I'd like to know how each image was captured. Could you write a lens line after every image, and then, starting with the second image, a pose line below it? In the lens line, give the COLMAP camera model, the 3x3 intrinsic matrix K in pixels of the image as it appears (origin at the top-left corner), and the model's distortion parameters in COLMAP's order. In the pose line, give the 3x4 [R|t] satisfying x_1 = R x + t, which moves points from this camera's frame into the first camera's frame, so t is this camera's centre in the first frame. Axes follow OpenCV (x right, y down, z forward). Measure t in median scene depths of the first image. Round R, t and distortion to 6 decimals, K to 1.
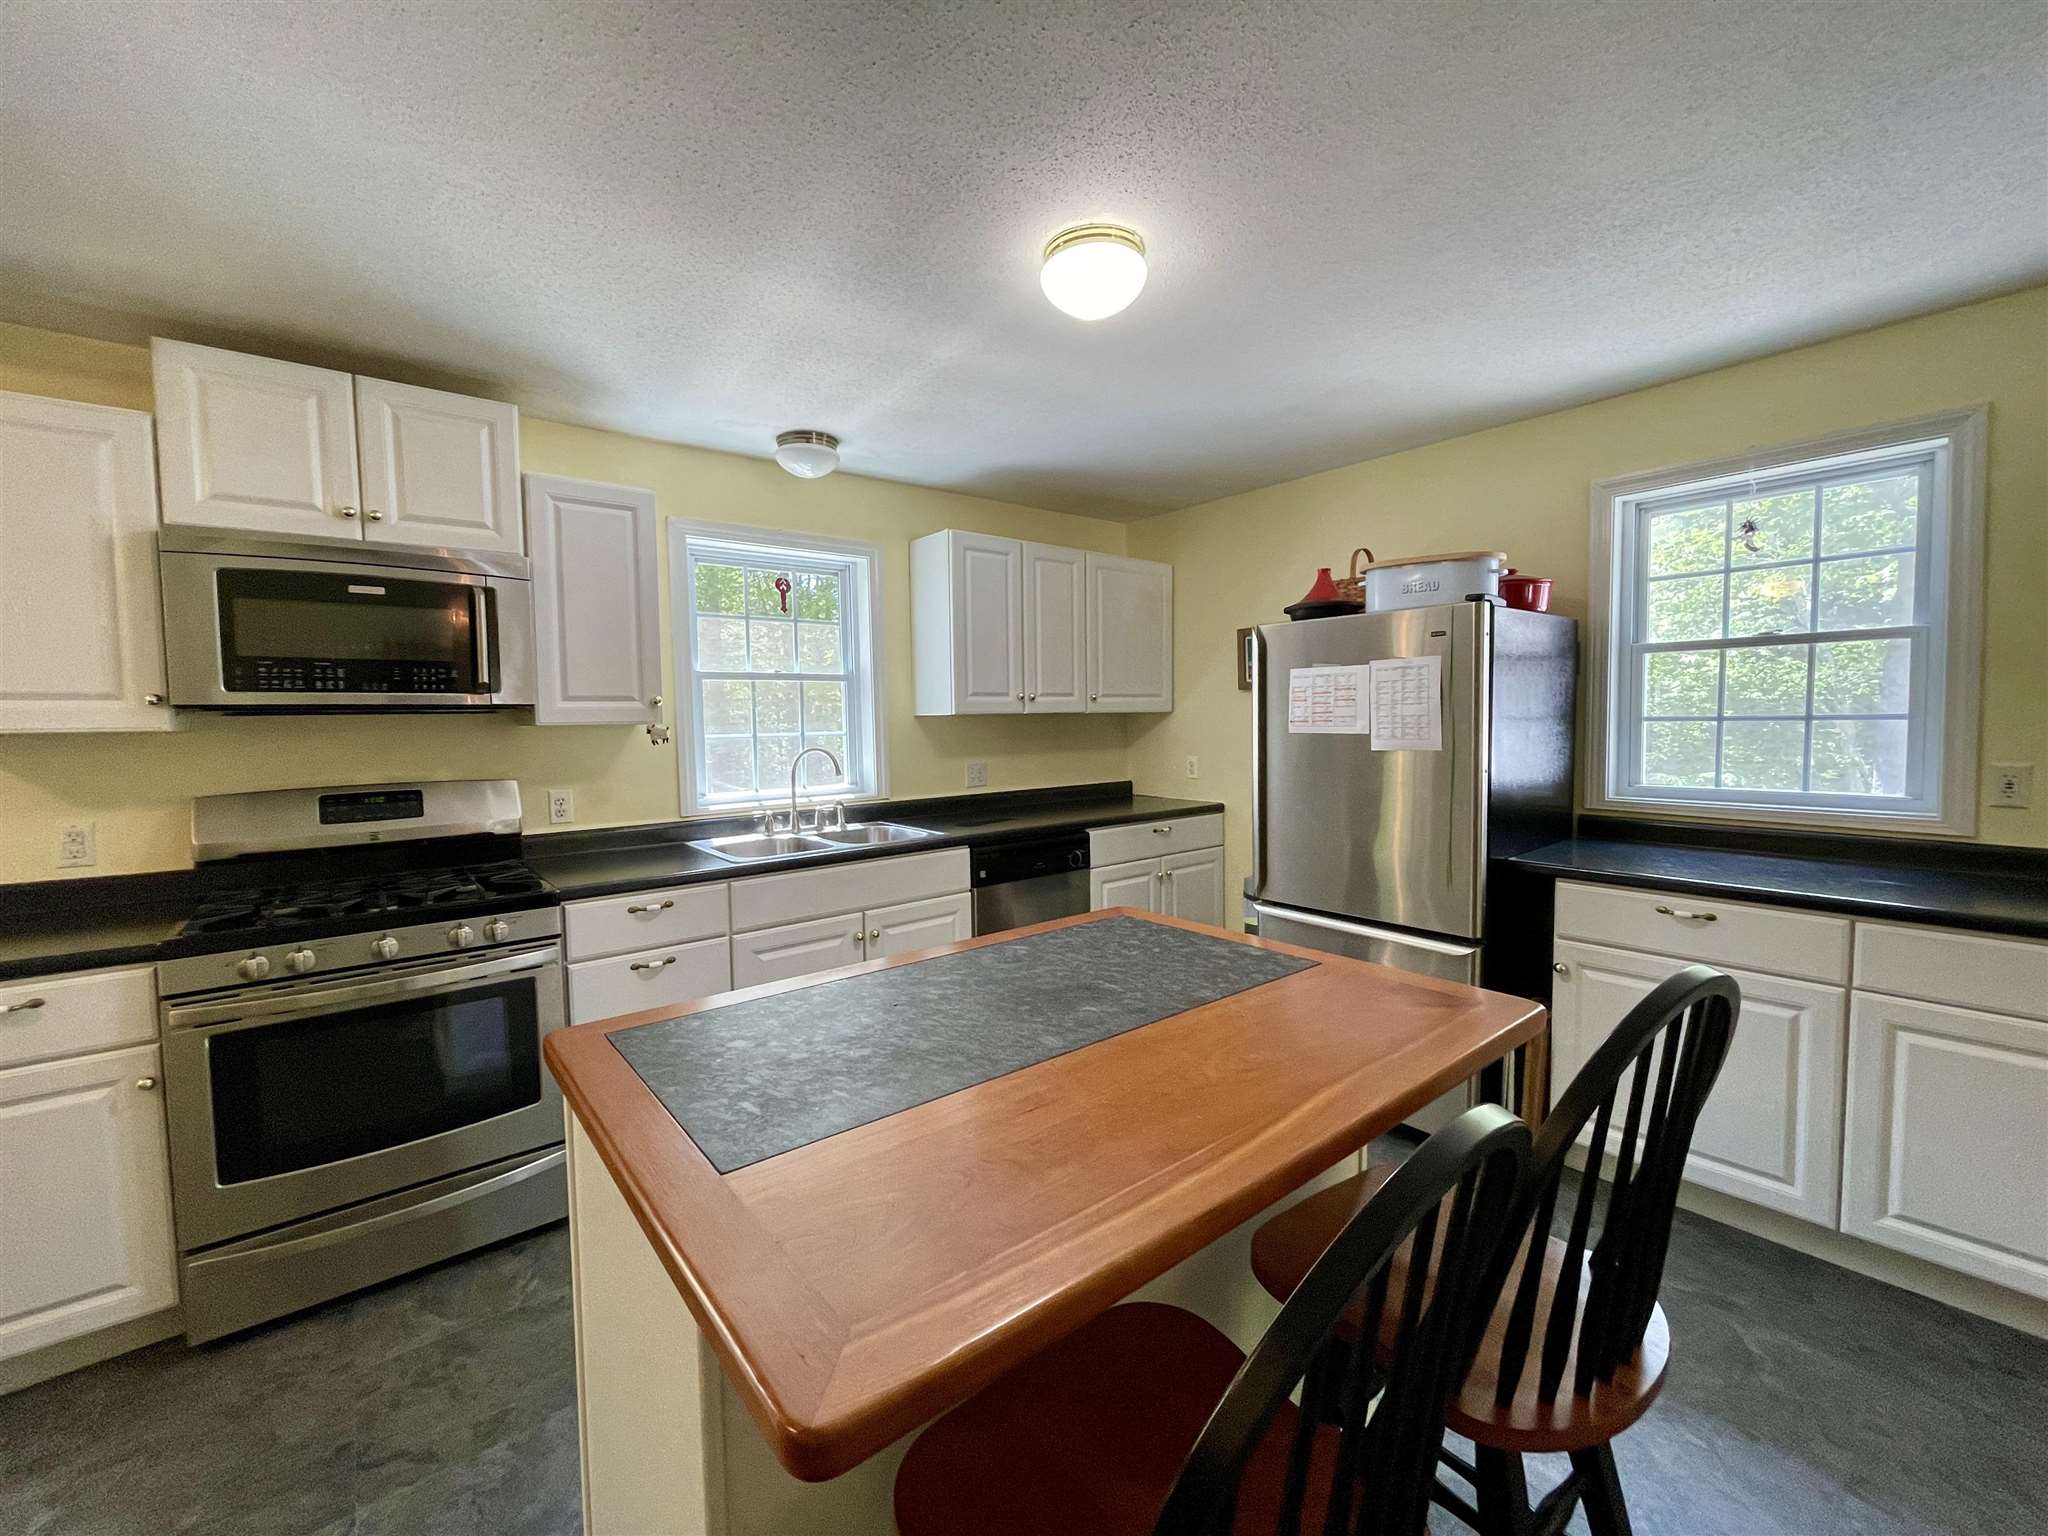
lens RADIAL K [[830.0, 0, 1013.2], [0, 830.0, 762.2], [0, 0, 1]] dist [-0.000670, -0.000443]
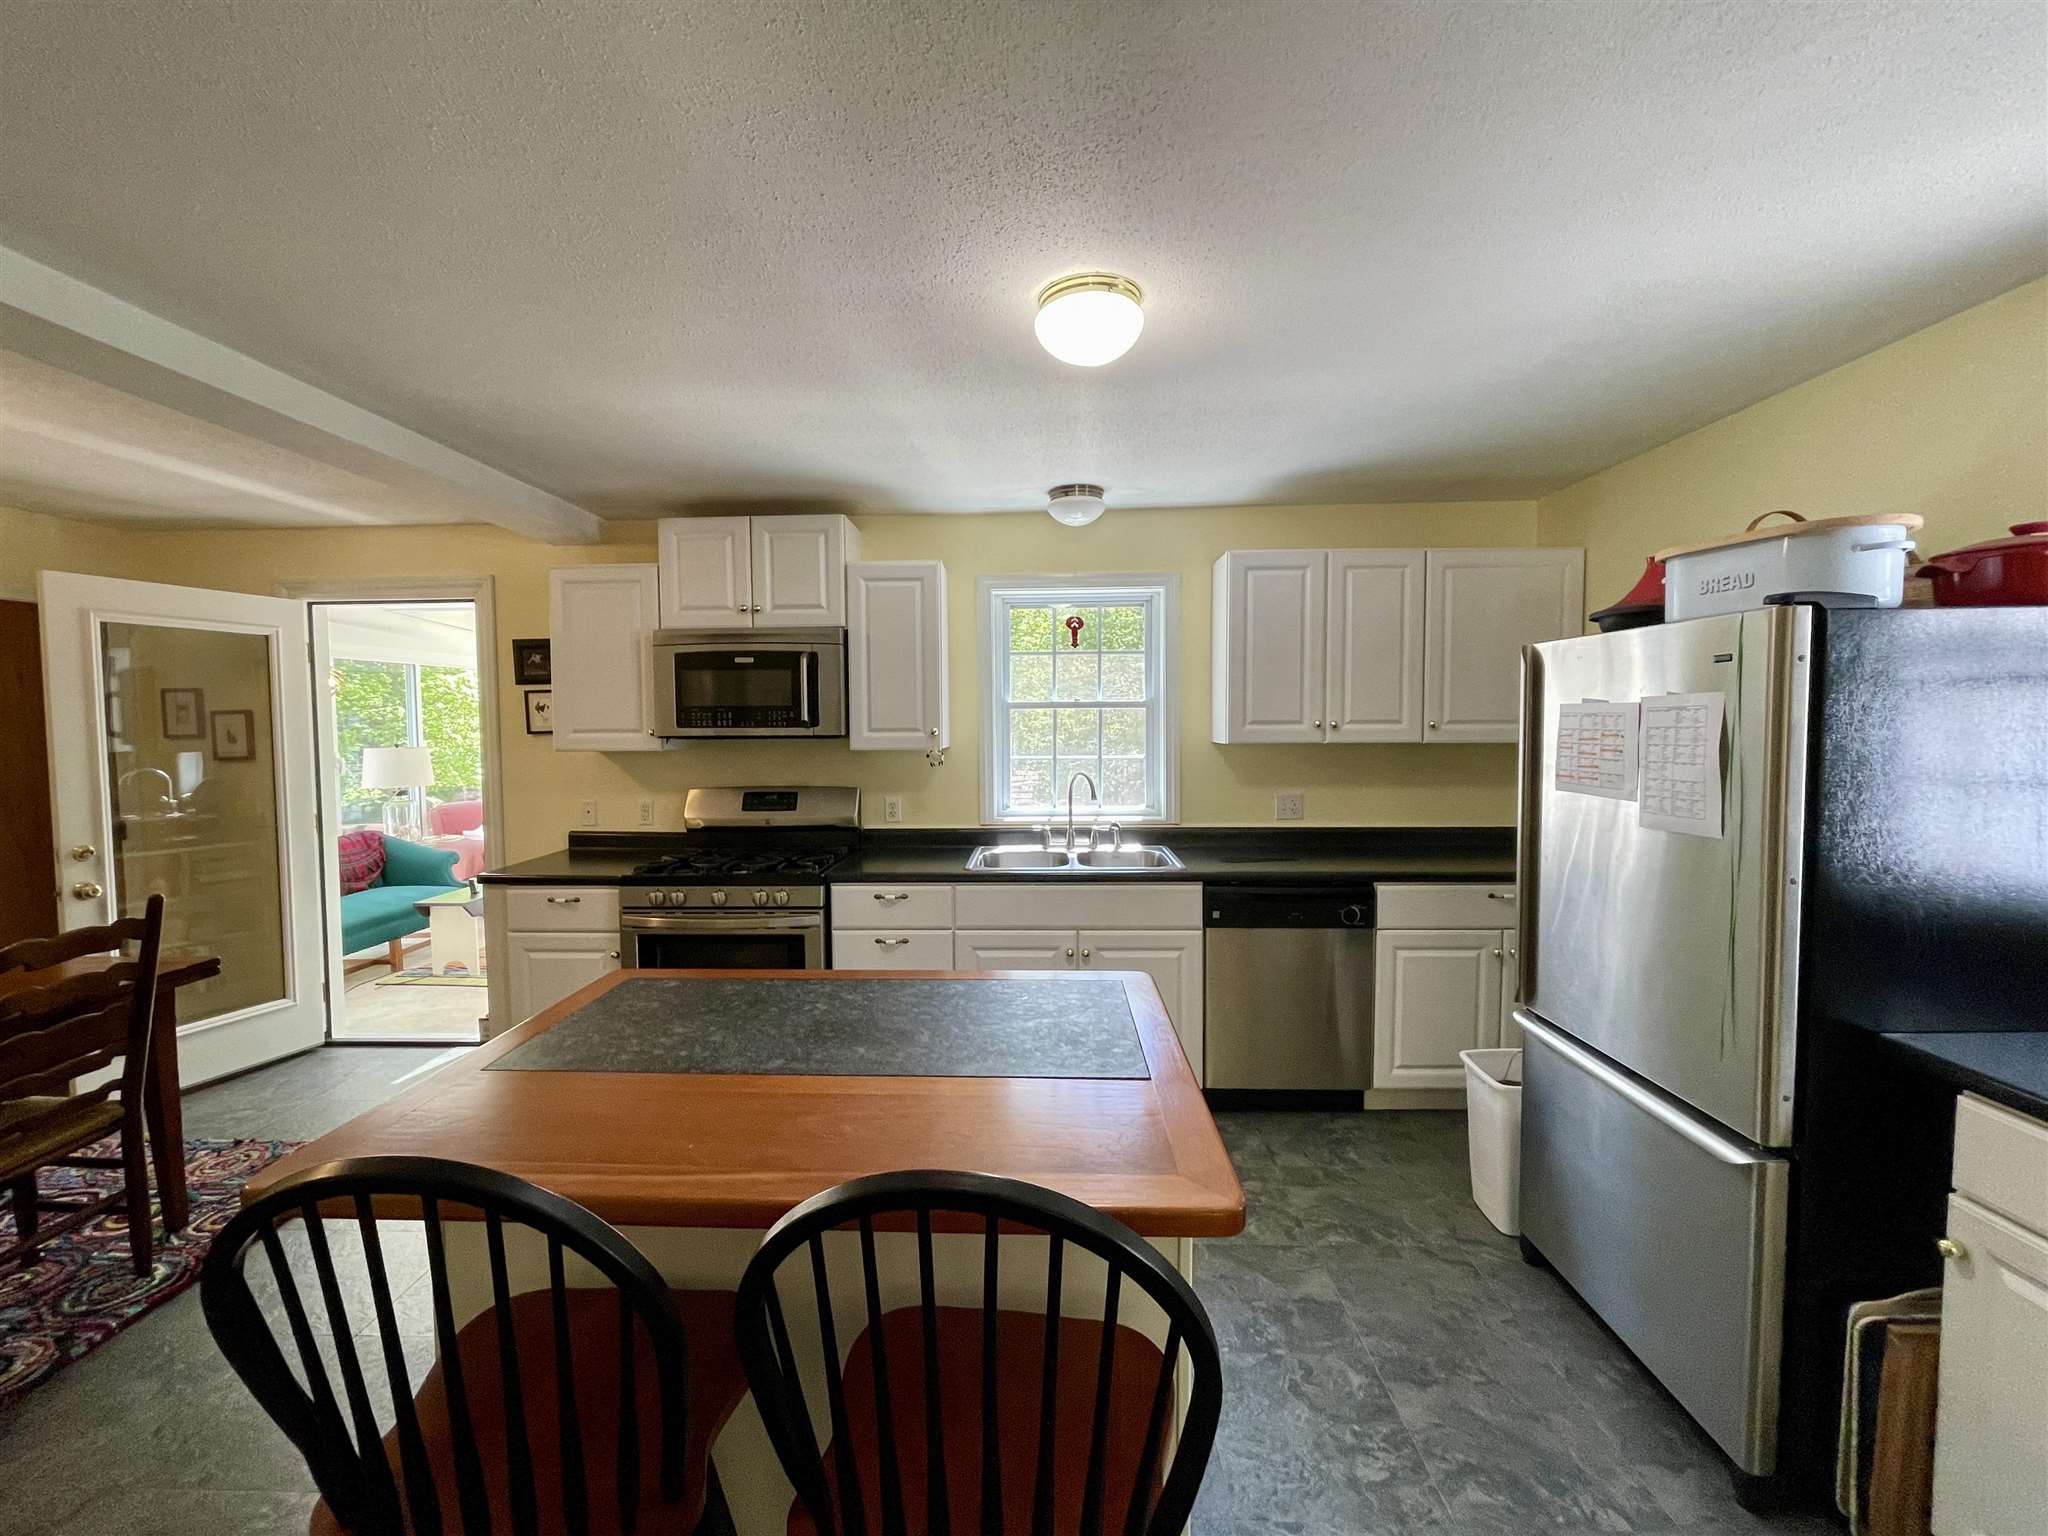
lens RADIAL K [[827.3, 0, 1018.3], [0, 827.3, 763.4], [0, 0, 1]] dist [0.000513, -0.000129]
pose [[0.759569, 0.046003, -0.648798, 0.507981], [-0.041049, 0.998898, 0.022769, -0.064273], [0.649130, 0.009338, 0.760620, 0.154643]]
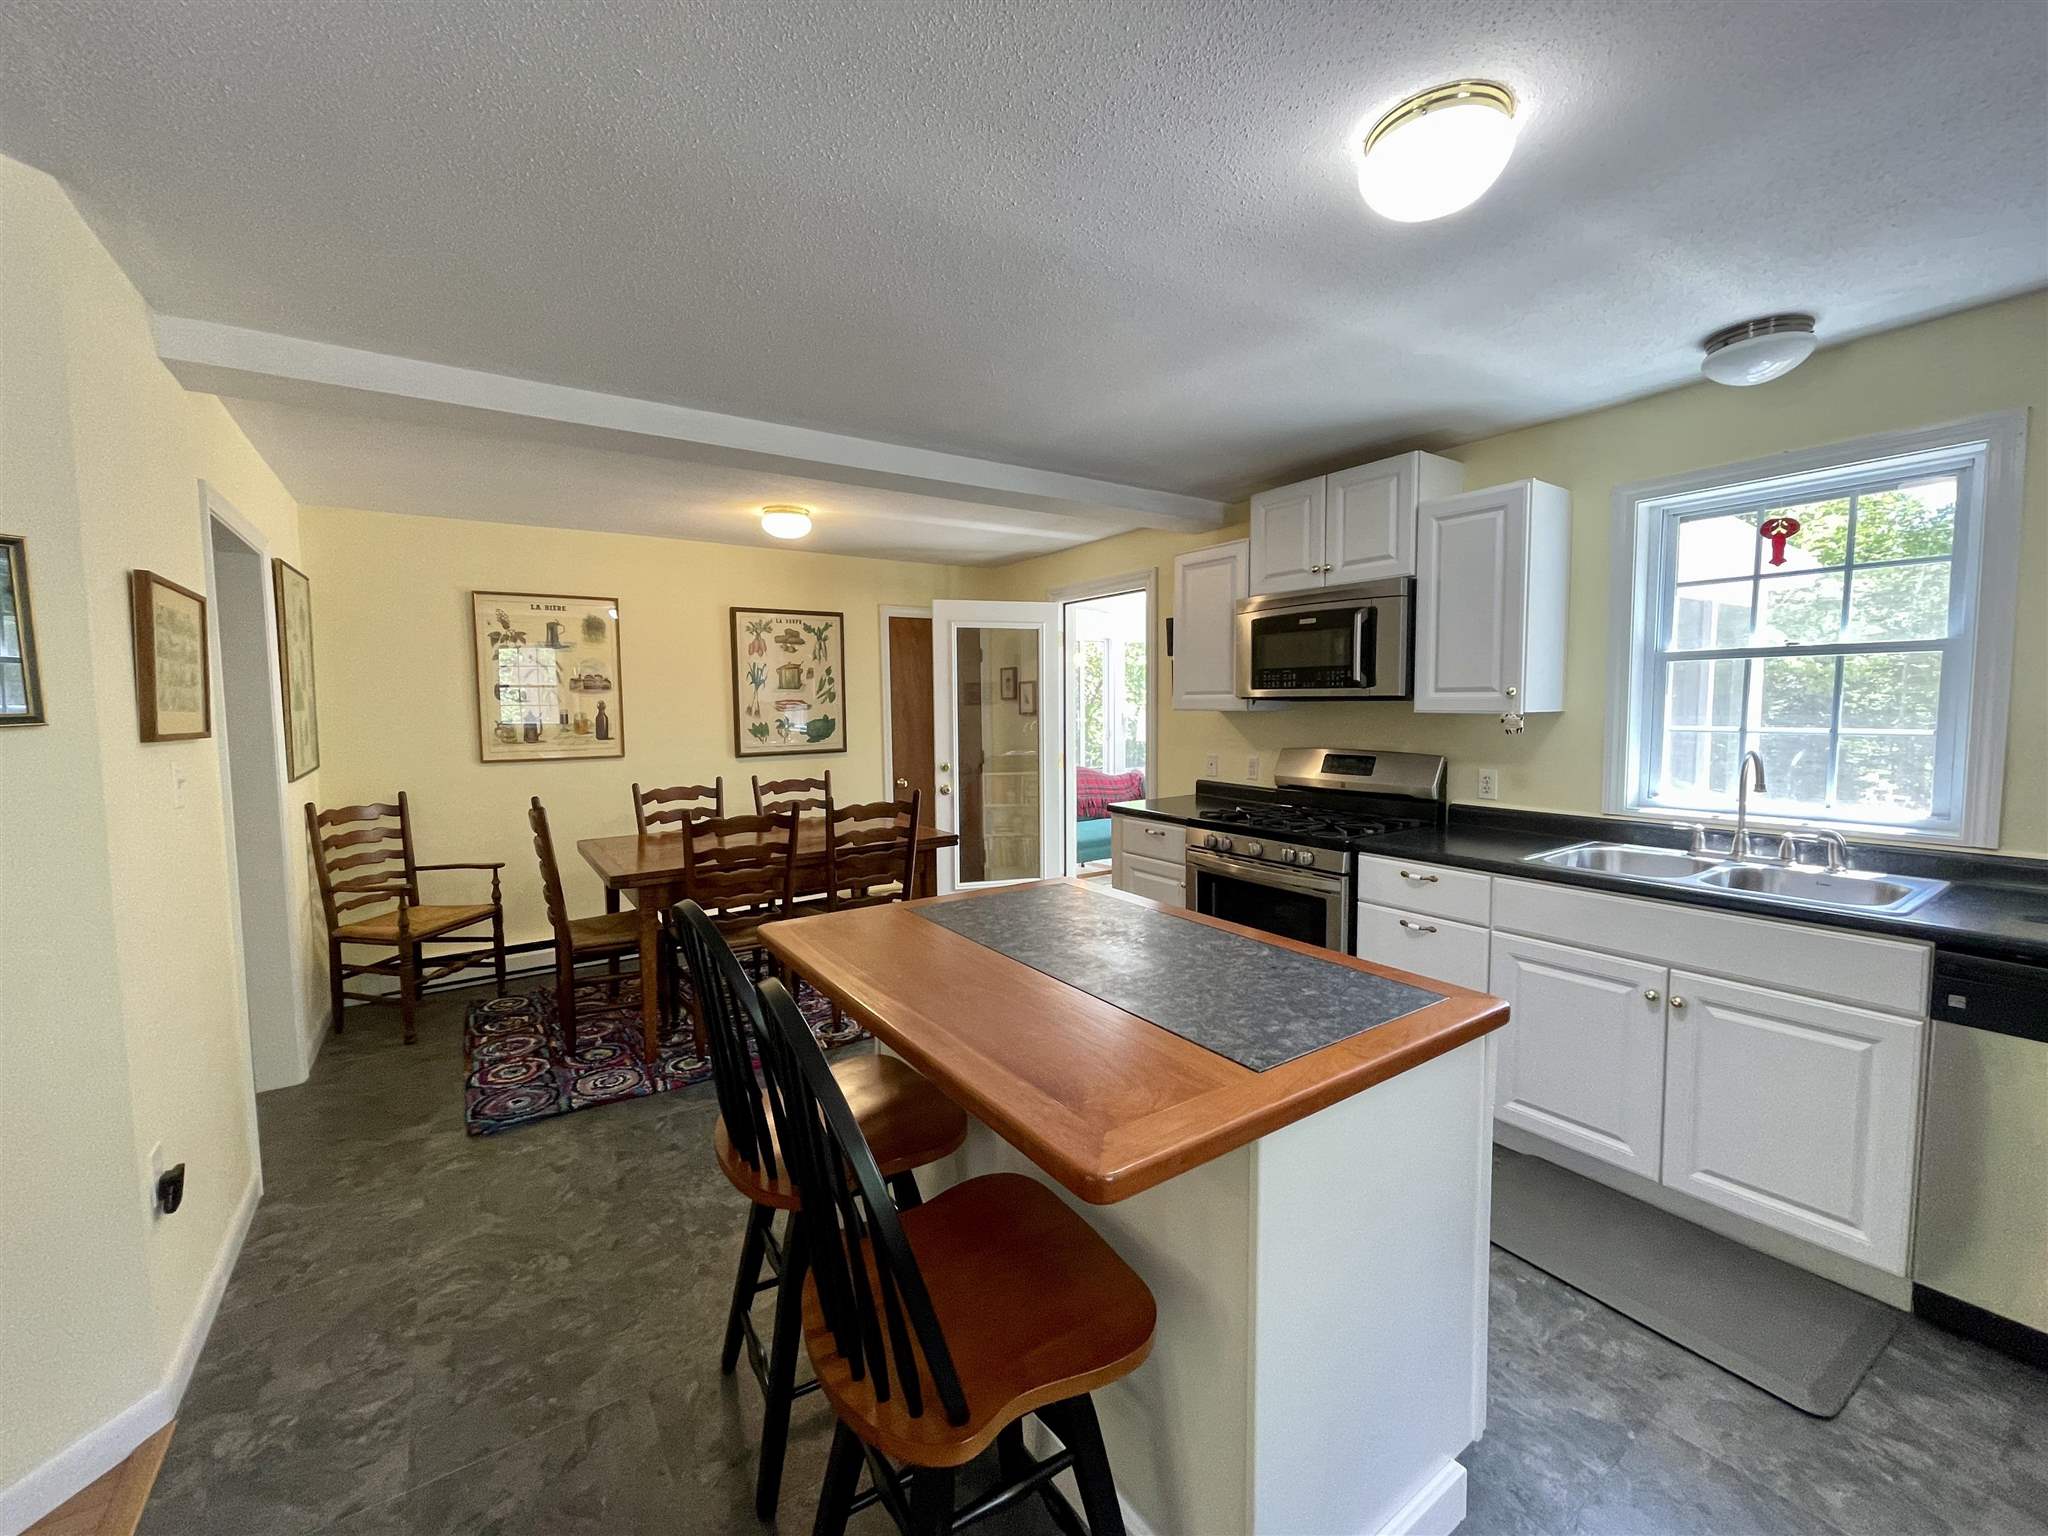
lens RADIAL K [[830.0, 0, 1013.2], [0, 830.0, 762.2], [0, 0, 1]] dist [-0.000670, -0.000443]
pose [[-0.083354, 0.092613, -0.992207, 0.694943], [-0.041533, 0.994484, 0.096315, -0.064484], [0.995654, 0.049237, -0.079048, 0.513679]]
